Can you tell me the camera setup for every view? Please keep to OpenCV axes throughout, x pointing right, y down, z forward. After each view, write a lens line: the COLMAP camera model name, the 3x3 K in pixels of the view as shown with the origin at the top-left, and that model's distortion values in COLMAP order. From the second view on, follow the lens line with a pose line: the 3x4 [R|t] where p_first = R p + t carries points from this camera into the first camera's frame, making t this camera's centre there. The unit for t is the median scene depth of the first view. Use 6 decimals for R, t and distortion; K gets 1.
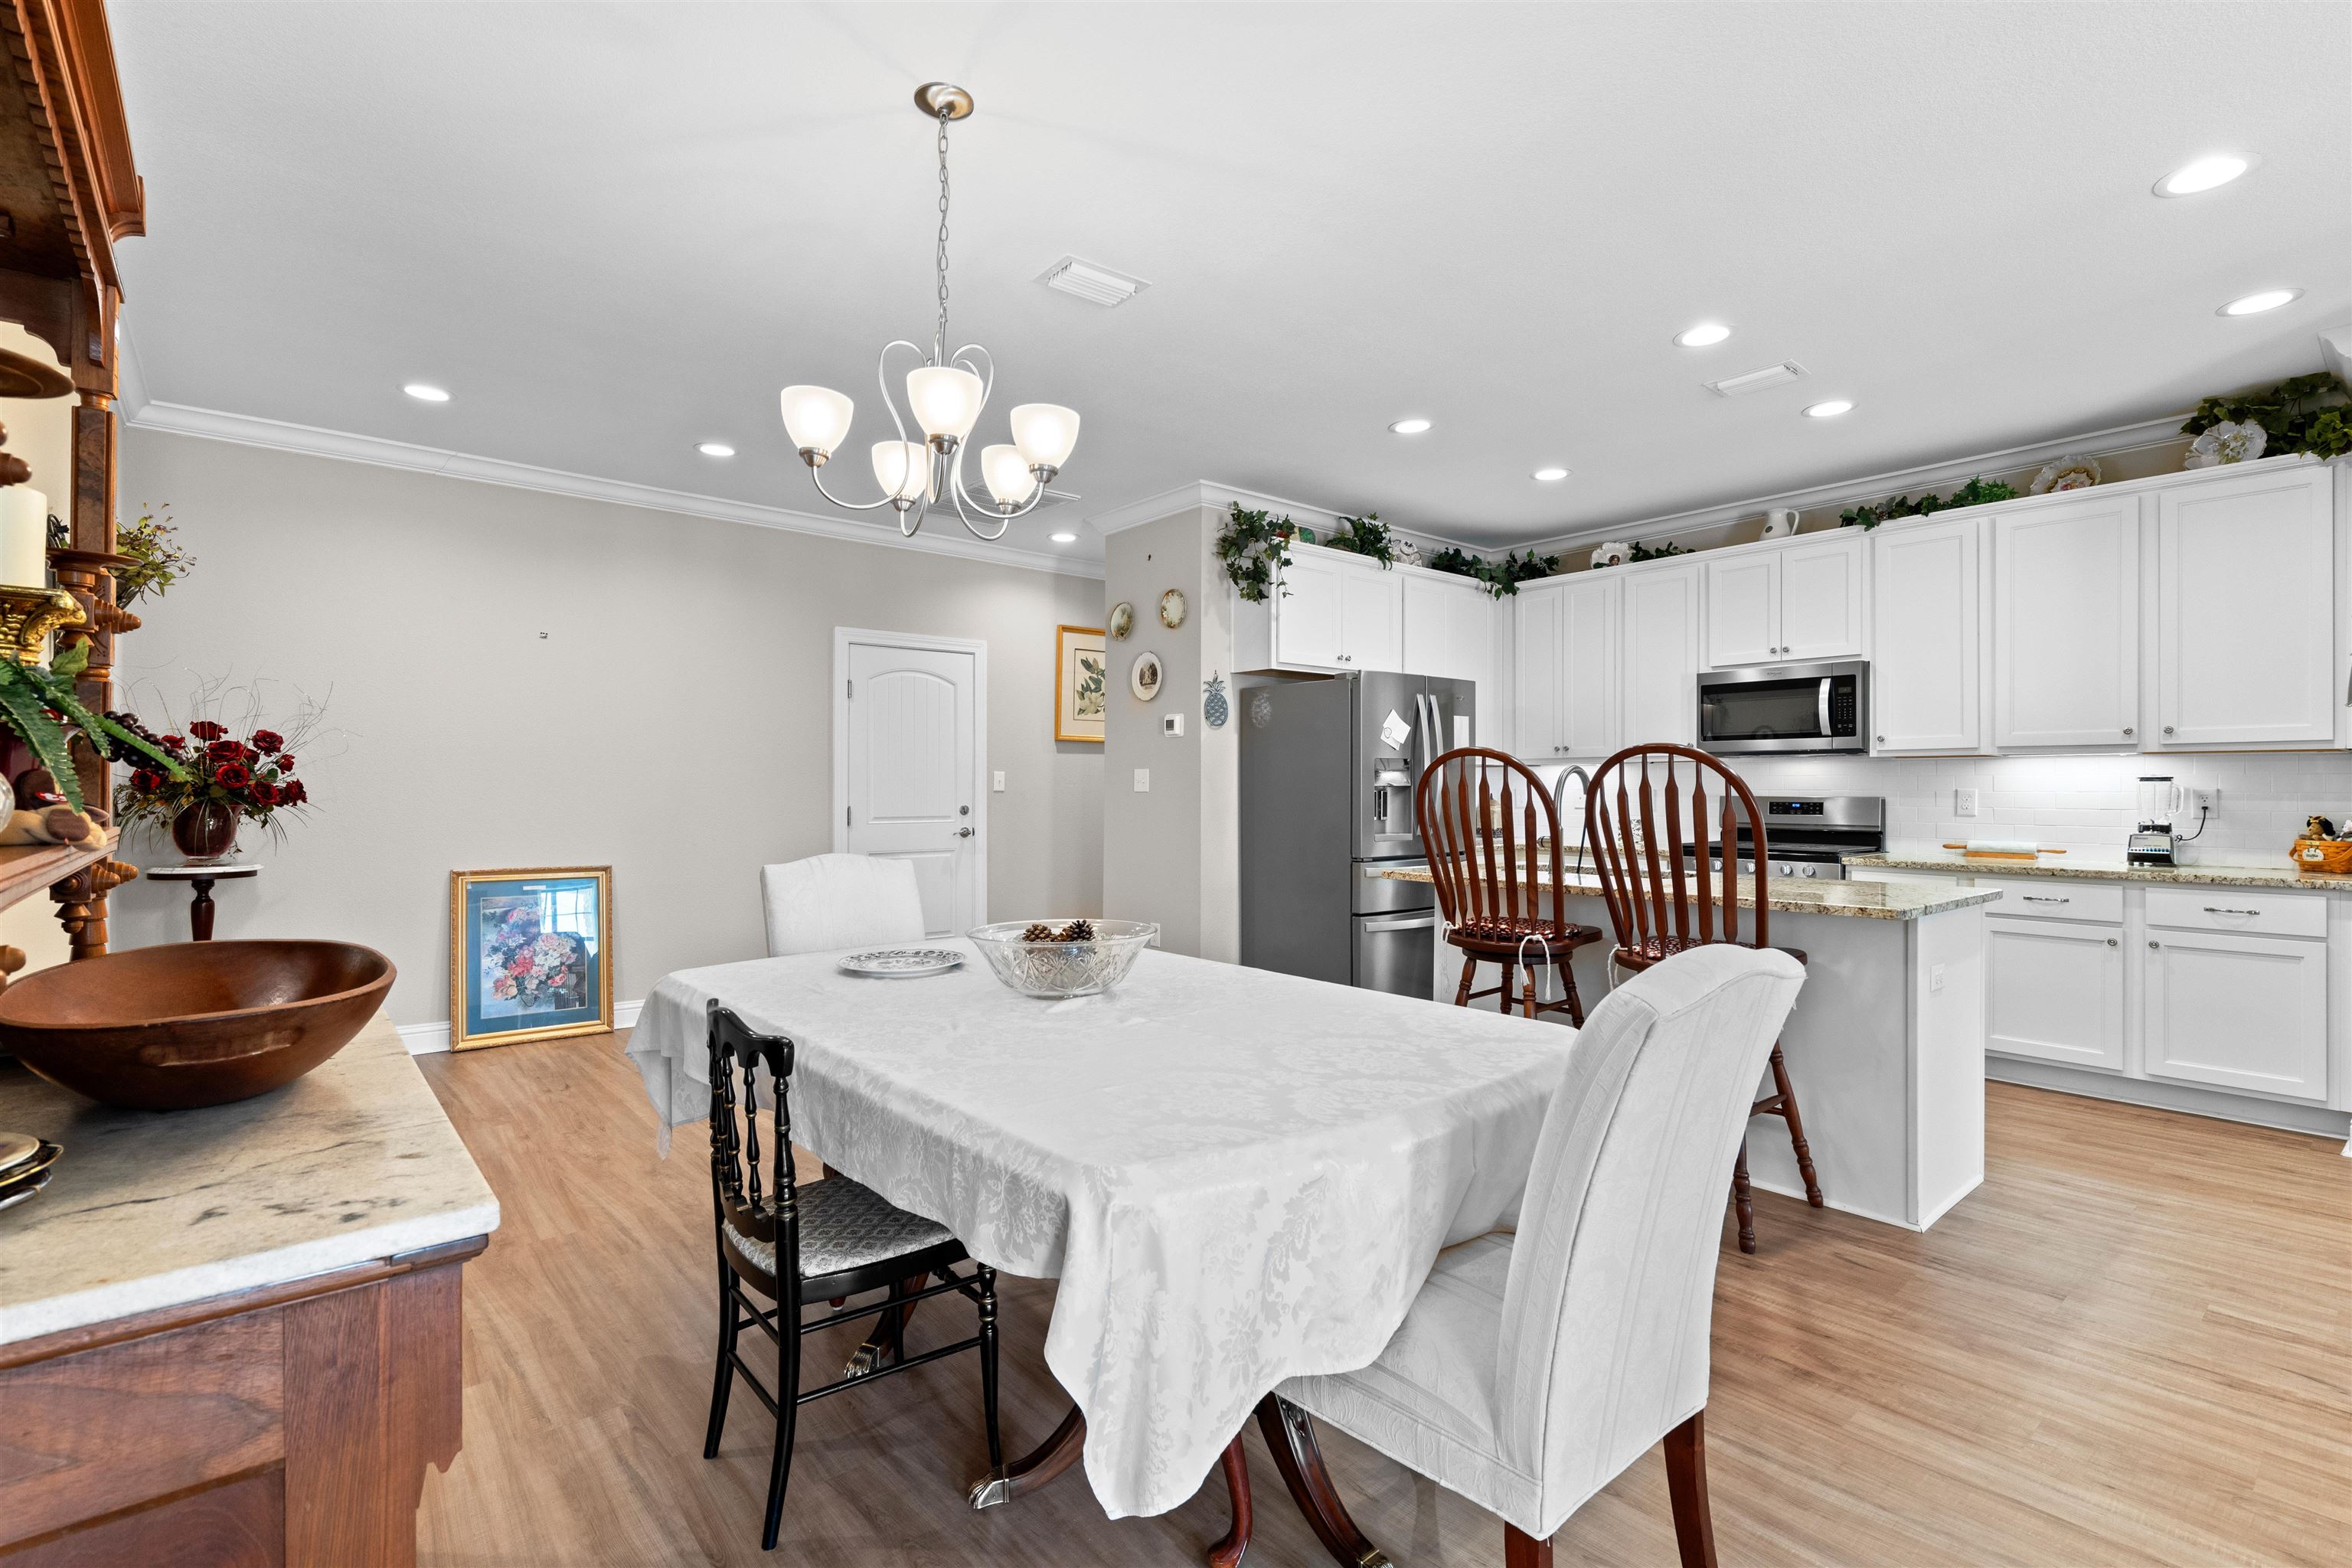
lens RADIAL K [[1076.8, 0, 1174.3], [0, 1076.8, 785.4], [0, 0, 1]] dist [0.000916, -0.000033]
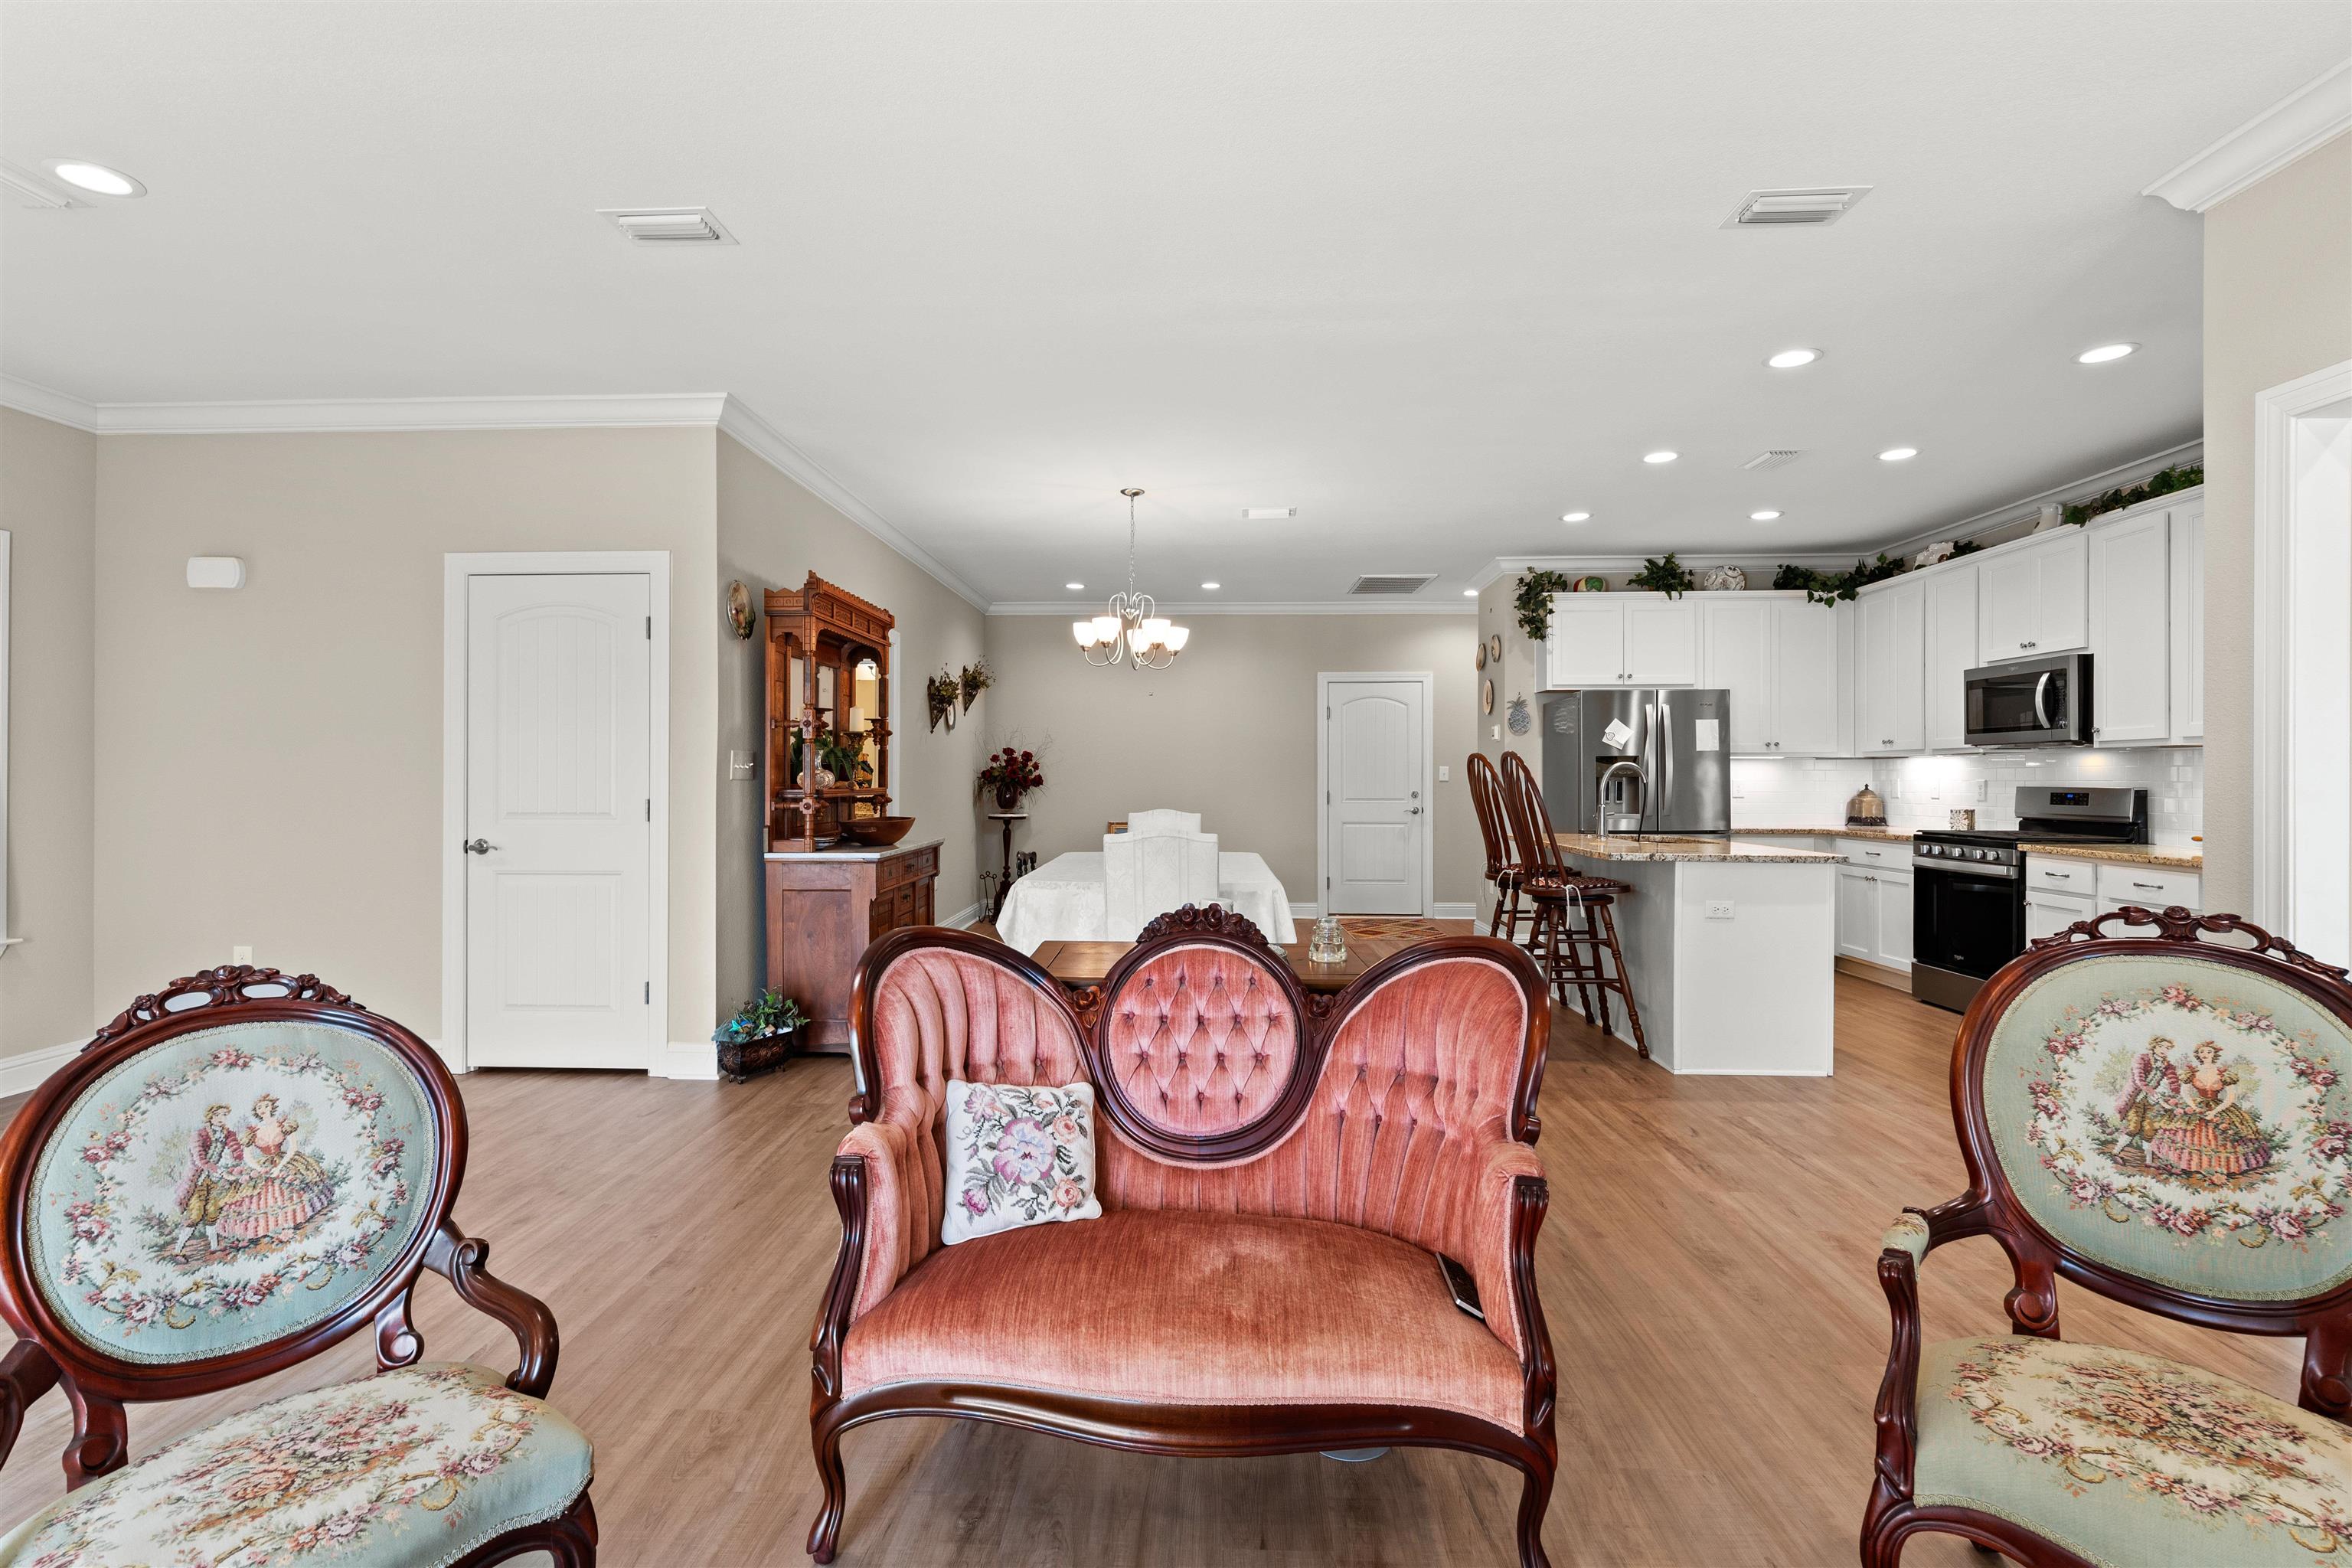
lens RADIAL K [[1099.8, 0, 1168.0], [0, 1099.8, 774.0], [0, 0, 1]] dist [-0.000402, 0.000246]
pose [[0.737190, -0.002698, -0.675680, 0.697379], [0.001164, 0.999996, -0.002723, 0.000049], [0.675684, 0.001220, 0.737190, -0.348789]]
